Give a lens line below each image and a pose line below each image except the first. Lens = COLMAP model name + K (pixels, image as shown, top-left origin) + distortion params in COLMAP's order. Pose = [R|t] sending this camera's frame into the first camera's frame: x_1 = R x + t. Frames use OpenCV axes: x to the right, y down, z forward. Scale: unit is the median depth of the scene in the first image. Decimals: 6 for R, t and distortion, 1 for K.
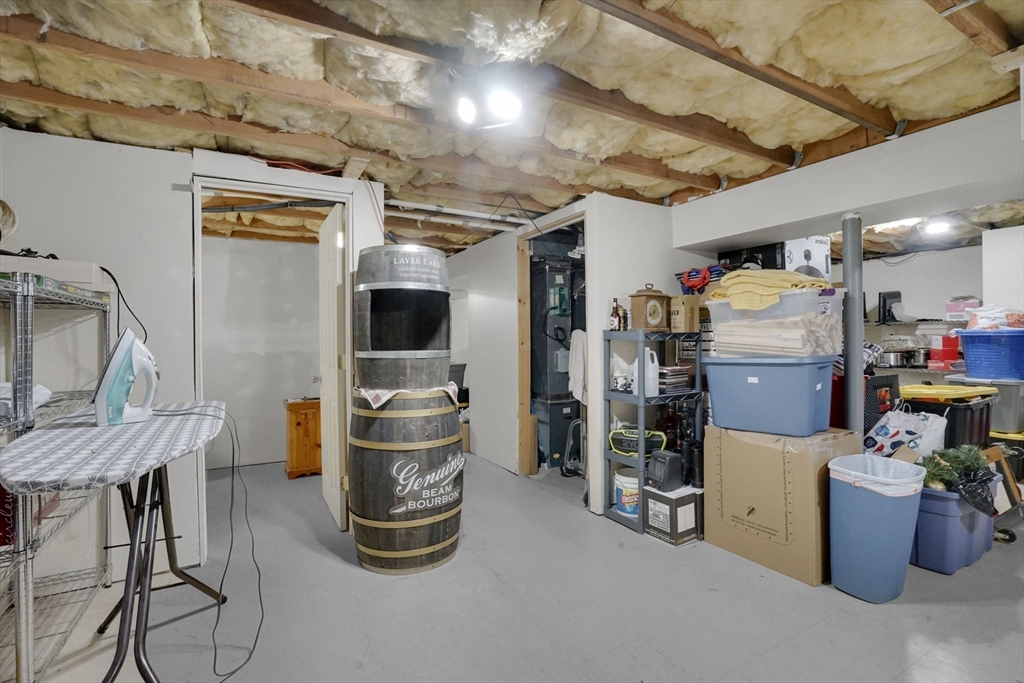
lens RADIAL K [[474.1, 0, 513.4], [0, 474.1, 339.9], [0, 0, 1]] dist [-0.042231, 0.012333]
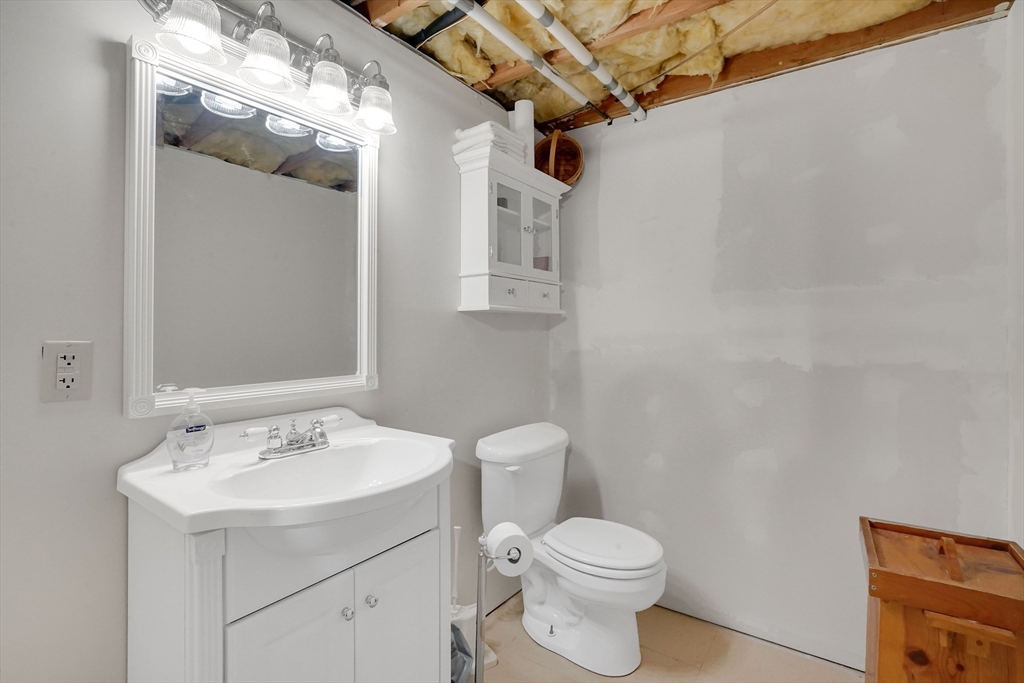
lens RADIAL K [[474.1, 0, 512.8], [0, 474.1, 335.9], [0, 0, 1]] dist [-0.042231, 0.012333]
pose [[0.435739, 0.011342, -0.900002, -0.305151], [-0.000374, 0.999923, 0.012420, -0.000042], [0.900073, -0.005076, 0.435710, 0.638616]]
